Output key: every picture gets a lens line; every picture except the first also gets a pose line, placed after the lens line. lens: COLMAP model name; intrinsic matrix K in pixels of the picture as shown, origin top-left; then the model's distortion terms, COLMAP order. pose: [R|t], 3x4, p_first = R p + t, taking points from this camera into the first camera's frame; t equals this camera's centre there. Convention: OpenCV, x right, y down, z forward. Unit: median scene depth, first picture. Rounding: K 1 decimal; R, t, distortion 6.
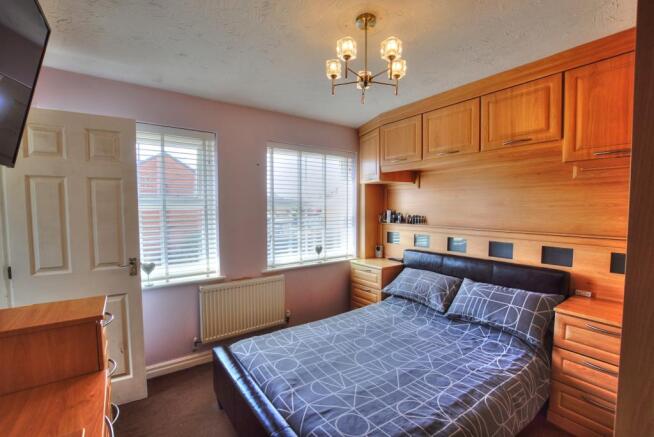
lens RADIAL K [[285.2, 0, 325.6], [0, 285.2, 219.5], [0, 0, 1]] dist [-0.034235, 0.002202]
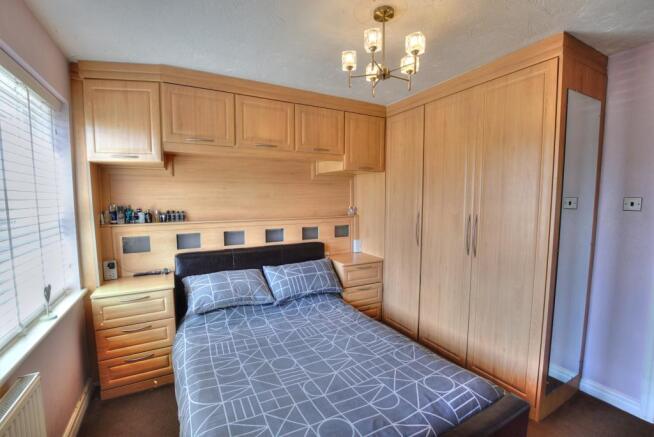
lens RADIAL K [[285.2, 0, 325.1], [0, 285.2, 222.1], [0, 0, 1]] dist [-0.034235, 0.002202]
pose [[0.132619, -0.087094, 0.987333, -0.523176], [0.045767, 0.995608, 0.081676, -0.035834], [-0.990110, 0.034356, 0.136022, 0.619418]]
